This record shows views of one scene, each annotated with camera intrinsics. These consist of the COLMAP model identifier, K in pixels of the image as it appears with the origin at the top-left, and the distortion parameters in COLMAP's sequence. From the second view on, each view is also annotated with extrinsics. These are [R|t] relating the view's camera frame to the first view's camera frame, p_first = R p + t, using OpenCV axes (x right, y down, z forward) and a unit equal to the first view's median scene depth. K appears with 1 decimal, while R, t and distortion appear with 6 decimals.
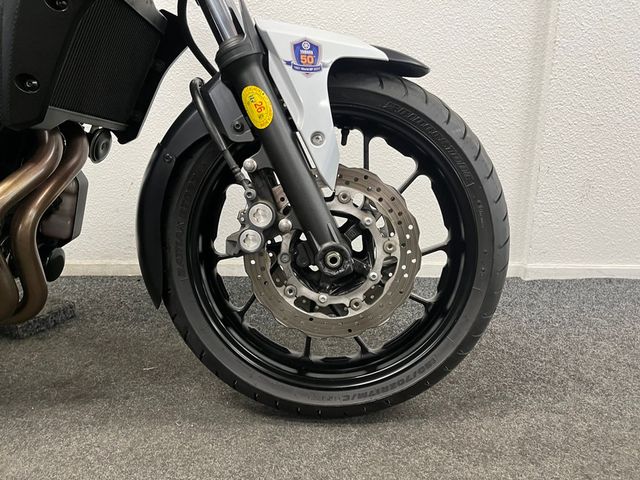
lens RADIAL K [[491.1, 0, 320.0], [0, 491.1, 240.0], [0, 0, 1]] dist [0.035163, -0.006569]
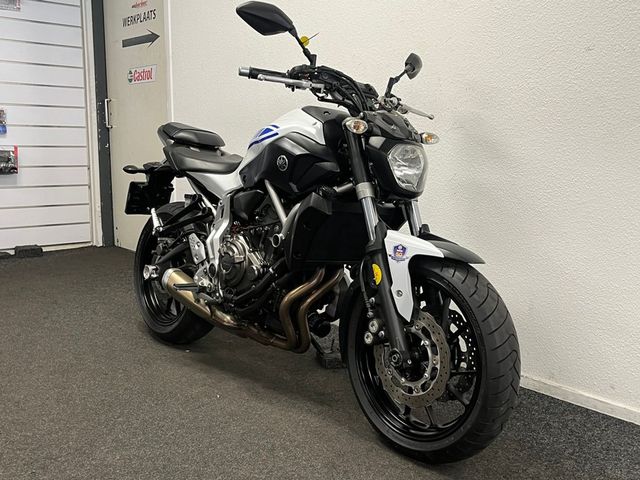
lens RADIAL K [[657.8, 0, 320.0], [0, 657.8, 240.0], [0, 0, 1]] dist [0.002439, -0.000232]
pose [[0.647534, 0.117511, -0.752921, 1.528225], [-0.200828, 0.979425, -0.019855, -0.268007], [0.735097, 0.164064, 0.657811, -0.853707]]
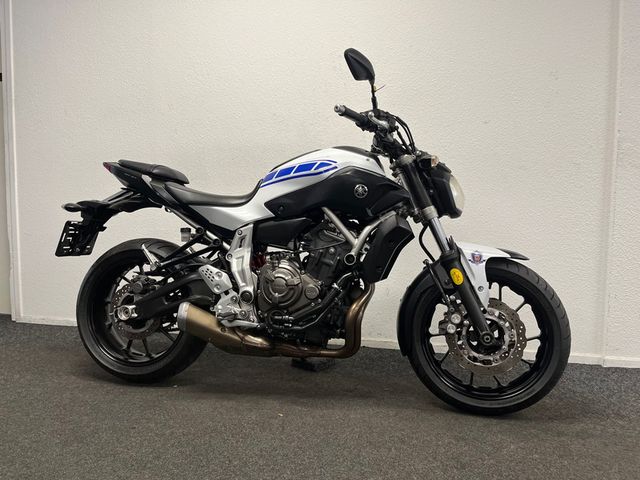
lens RADIAL K [[491.1, 0, 320.0], [0, 491.1, 240.0], [0, 0, 1]] dist [0.035163, -0.006569]
pose [[0.975003, 0.022735, -0.221024, -0.227119], [-0.062383, 0.982750, -0.174101, 0.033115], [0.213253, 0.183538, 0.959602, -1.460778]]
